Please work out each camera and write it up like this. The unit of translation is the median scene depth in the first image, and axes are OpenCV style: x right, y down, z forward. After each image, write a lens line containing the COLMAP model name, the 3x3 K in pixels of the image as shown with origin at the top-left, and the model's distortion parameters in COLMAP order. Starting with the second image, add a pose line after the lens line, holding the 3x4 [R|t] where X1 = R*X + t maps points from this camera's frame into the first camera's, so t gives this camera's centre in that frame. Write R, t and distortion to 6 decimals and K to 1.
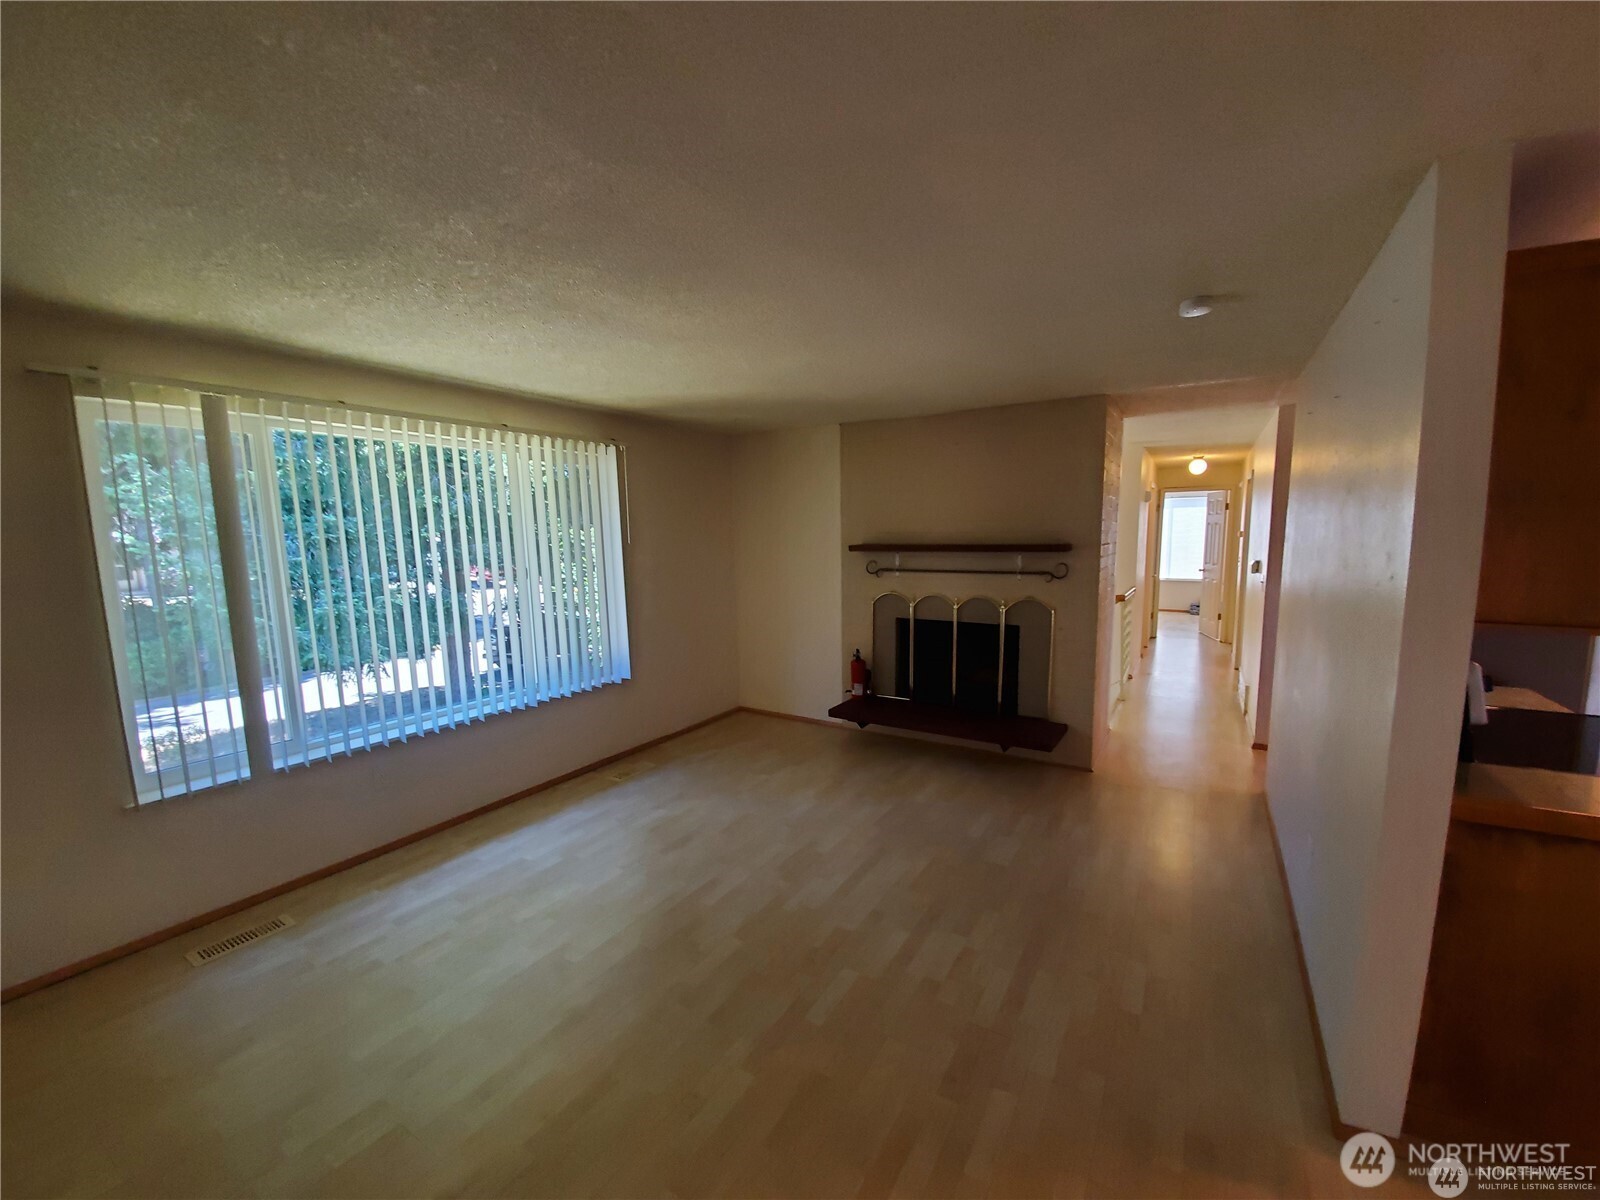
lens RADIAL K [[635.5, 0, 806.7], [0, 635.5, 610.0], [0, 0, 1]] dist [0.003361, -0.008908]
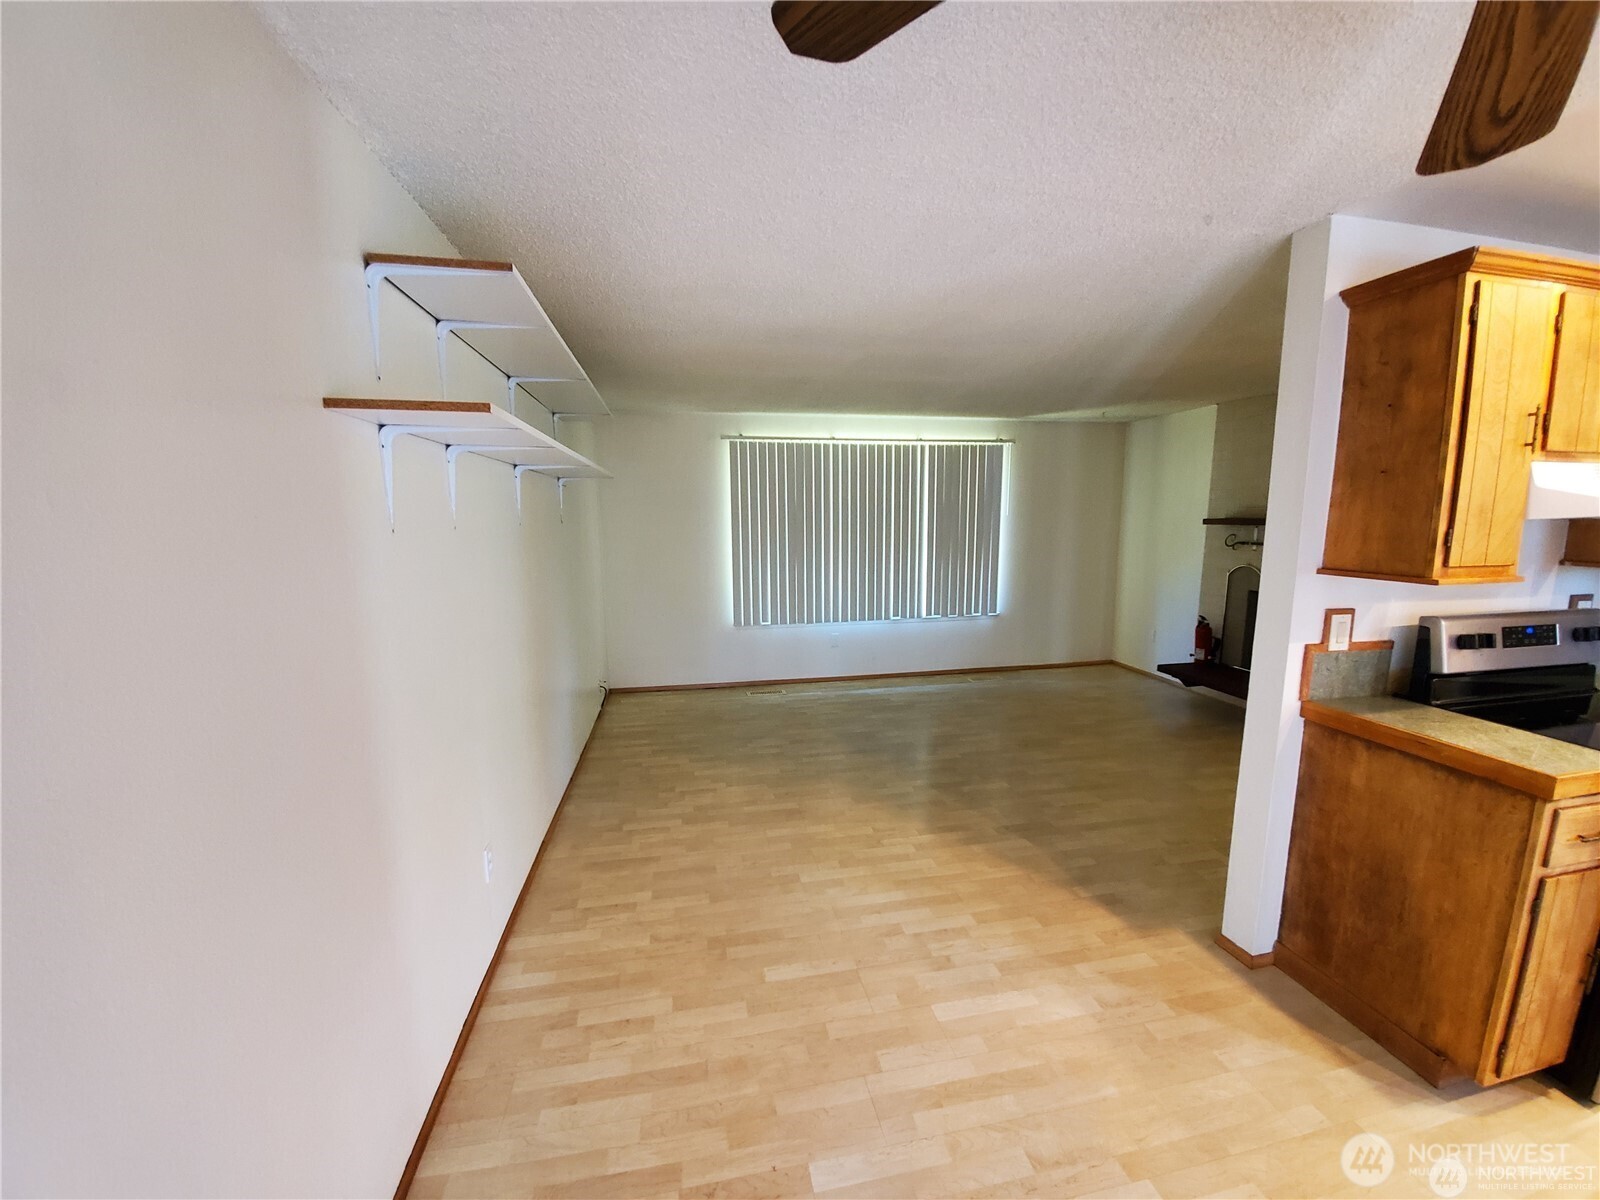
lens RADIAL K [[641.3, 0, 800.0], [0, 641.3, 600.0], [0, 0, 1]] dist [0.010036, -0.017496]
pose [[0.677884, 0.103705, -0.727818, 0.418482], [-0.088303, 0.994319, 0.059433, 0.031445], [0.729847, 0.023980, 0.683190, -0.238069]]
